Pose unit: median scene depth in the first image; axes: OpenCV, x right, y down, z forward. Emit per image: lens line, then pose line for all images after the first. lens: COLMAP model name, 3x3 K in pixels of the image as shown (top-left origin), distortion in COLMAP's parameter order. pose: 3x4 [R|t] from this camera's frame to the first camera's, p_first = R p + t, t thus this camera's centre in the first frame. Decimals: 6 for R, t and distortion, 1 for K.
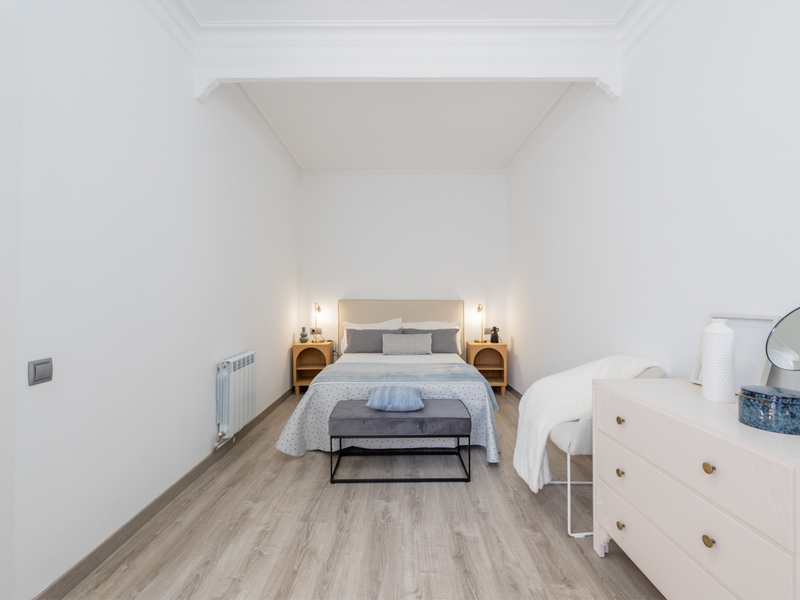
lens RADIAL K [[351.4, 0, 403.7], [0, 351.4, 300.4], [0, 0, 1]] dist [-0.002422, -0.000026]
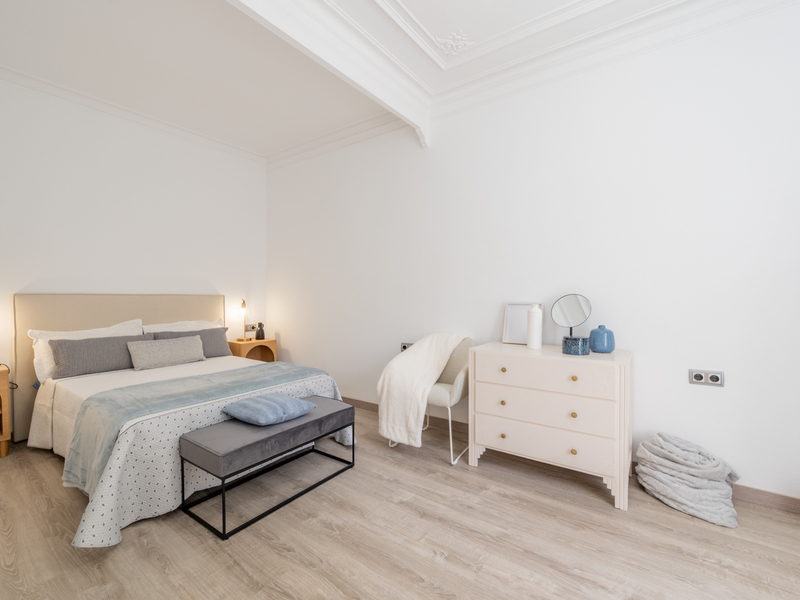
lens RADIAL K [[351.4, 0, 397.6], [0, 351.4, 302.7], [0, 0, 1]] dist [-0.002422, -0.000026]
pose [[0.600209, -0.016653, 0.799670, -0.526079], [0.001481, 0.999805, 0.019709, 0.005680], [-0.799842, -0.010645, 0.600117, 0.248122]]
